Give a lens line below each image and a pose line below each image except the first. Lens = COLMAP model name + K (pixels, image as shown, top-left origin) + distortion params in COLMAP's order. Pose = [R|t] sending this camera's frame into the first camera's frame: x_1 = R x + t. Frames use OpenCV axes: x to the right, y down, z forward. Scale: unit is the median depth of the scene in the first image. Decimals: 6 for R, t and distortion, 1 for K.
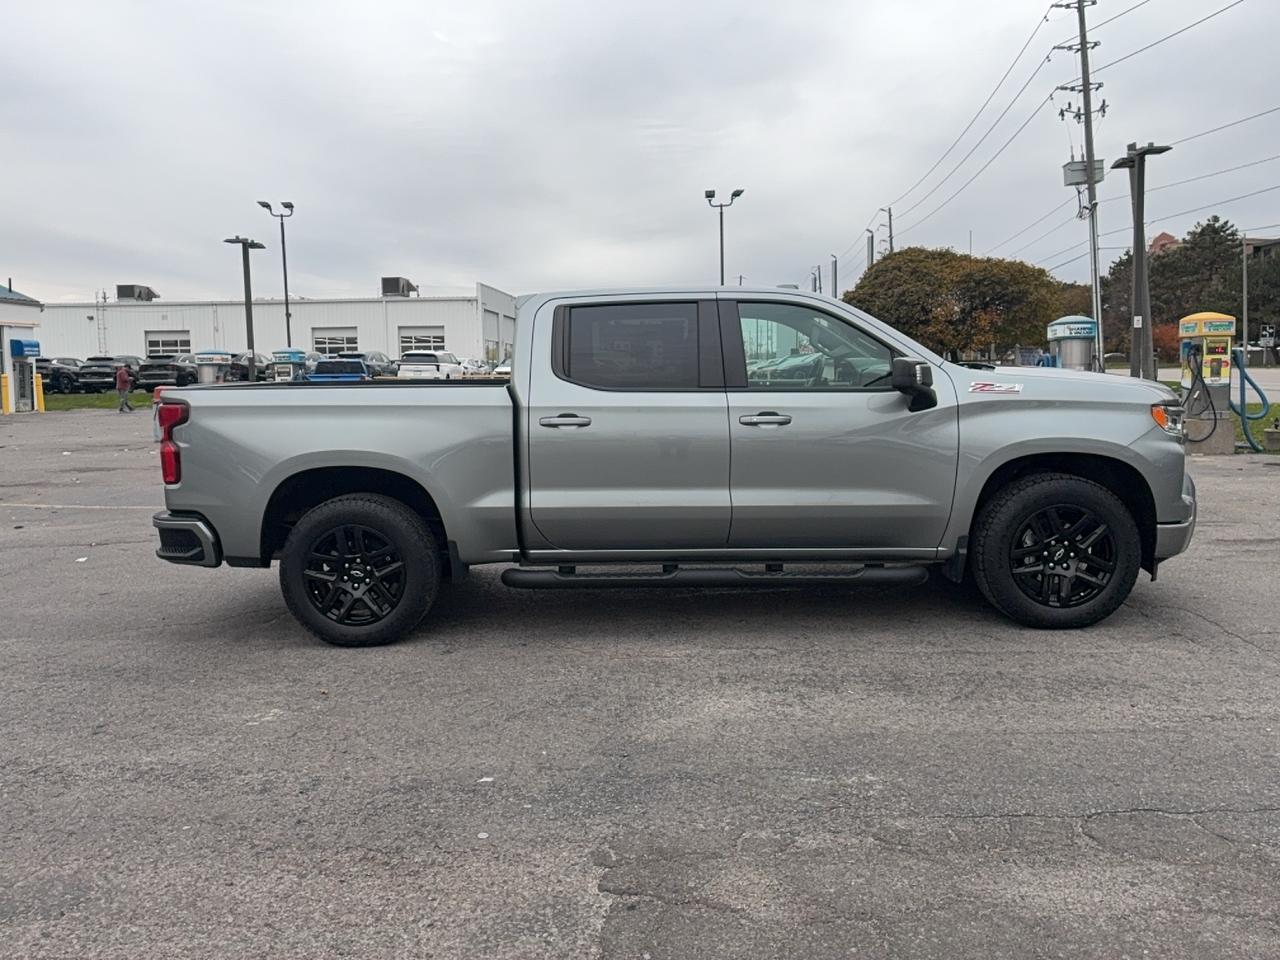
lens RADIAL K [[941.3, 0, 639.3], [0, 941.3, 510.2], [0, 0, 1]] dist [0.054519, -0.074771]
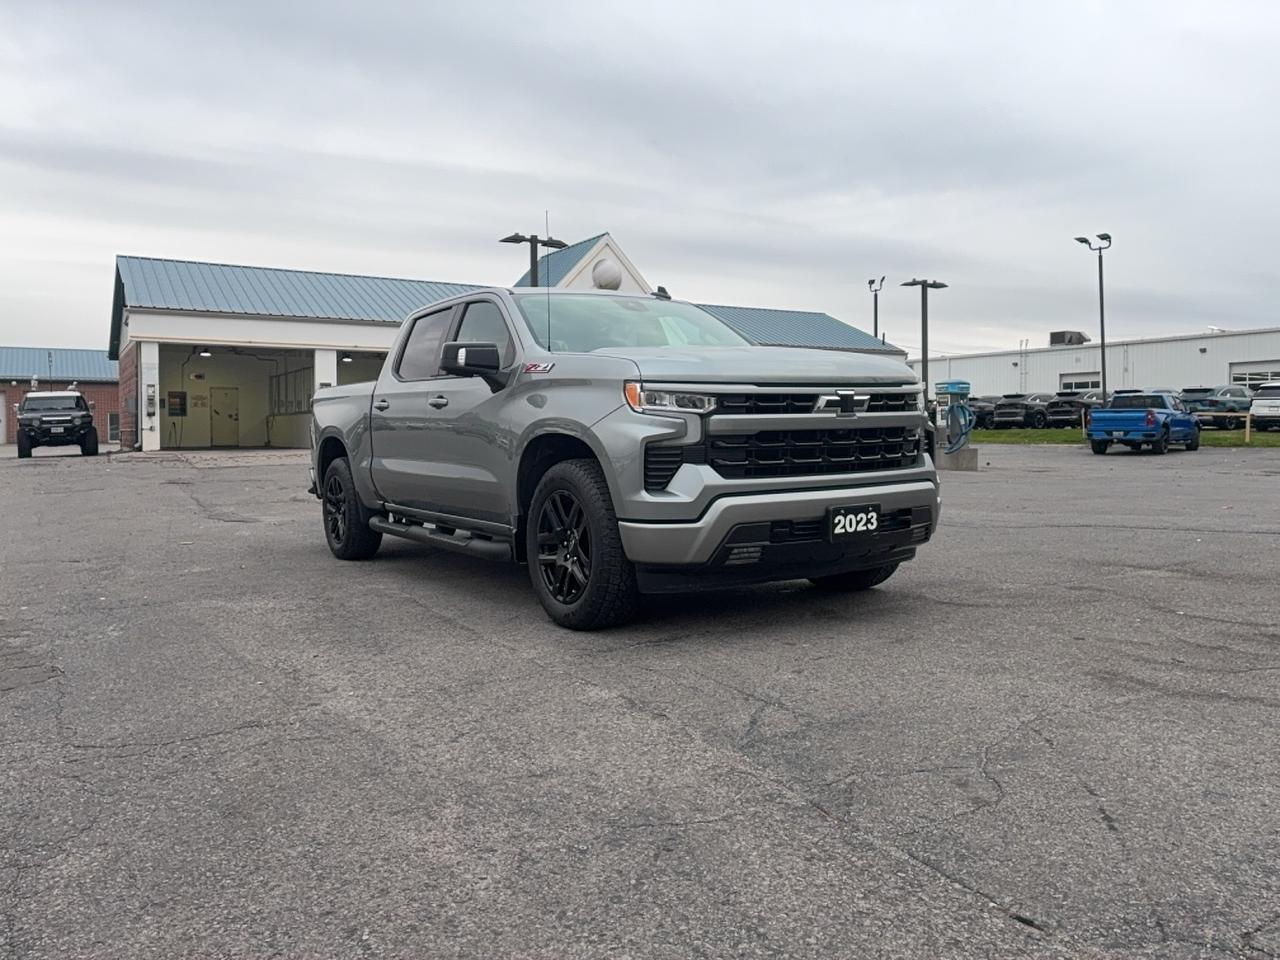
lens RADIAL K [[941.3, 0, 639.3], [0, 941.3, 510.2], [0, 0, 1]] dist [0.054519, -0.074771]
pose [[0.575651, 0.080373, -0.813736, 1.216977], [-0.118015, 0.992905, 0.014583, -0.008728], [0.809134, 0.087638, 0.581052, 0.516761]]
